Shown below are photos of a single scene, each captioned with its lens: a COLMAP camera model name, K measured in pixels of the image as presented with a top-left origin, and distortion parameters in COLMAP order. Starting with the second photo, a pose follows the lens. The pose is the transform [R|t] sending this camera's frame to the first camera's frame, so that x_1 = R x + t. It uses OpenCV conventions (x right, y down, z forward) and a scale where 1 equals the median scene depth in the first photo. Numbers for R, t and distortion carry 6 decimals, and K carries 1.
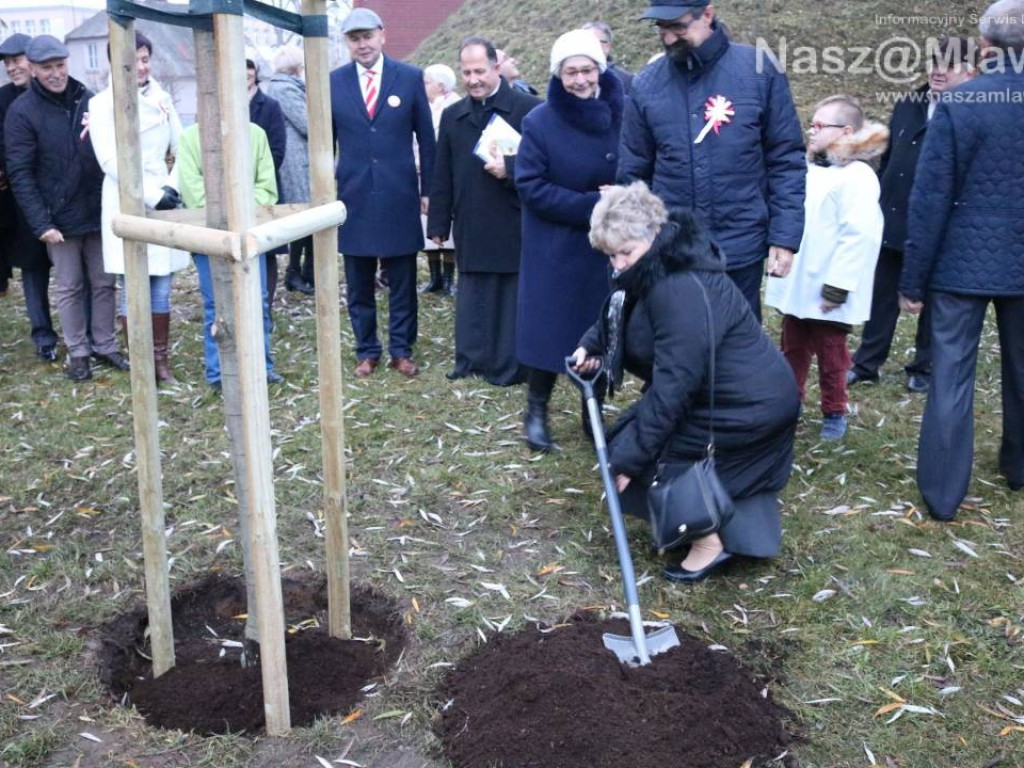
lens RADIAL K [[1059.0, 0, 512.0], [0, 1059.0, 384.0], [0, 0, 1]] dist [-0.131329, 0.113797]
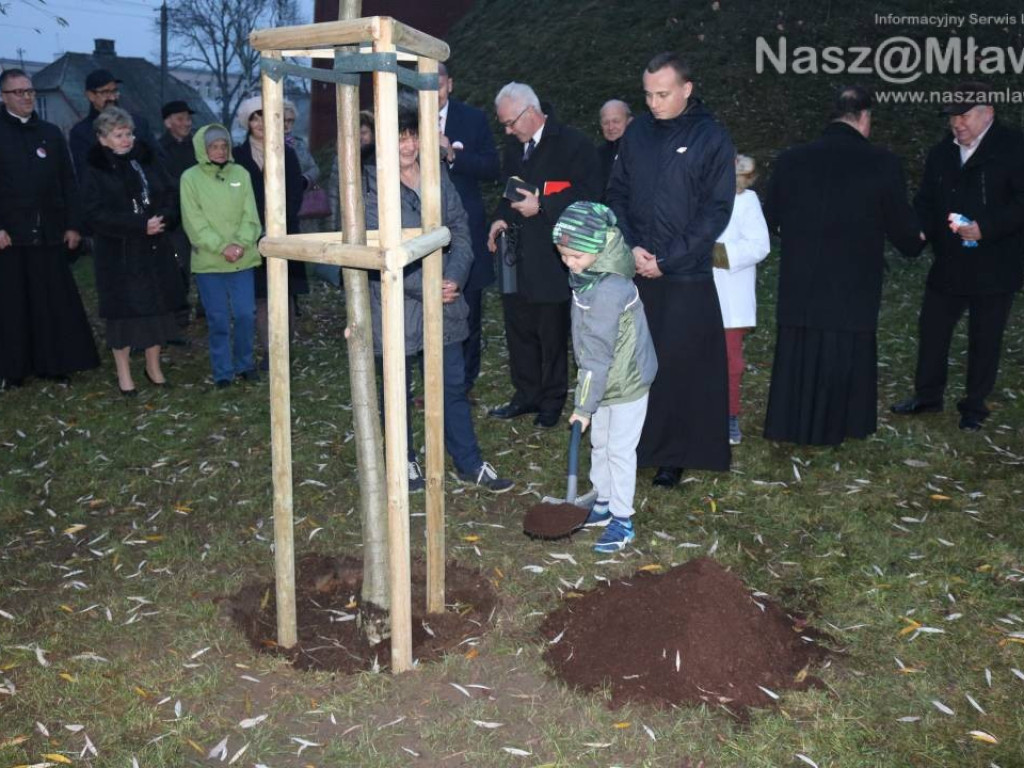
lens RADIAL K [[1059.0, 0, 512.0], [0, 1059.0, 384.0], [0, 0, 1]] dist [-0.131329, 0.113797]
pose [[0.997790, -0.019210, 0.063609, -0.152516], [0.022101, 0.998740, -0.045064, 0.057207], [-0.062663, 0.046371, 0.996957, -0.180749]]
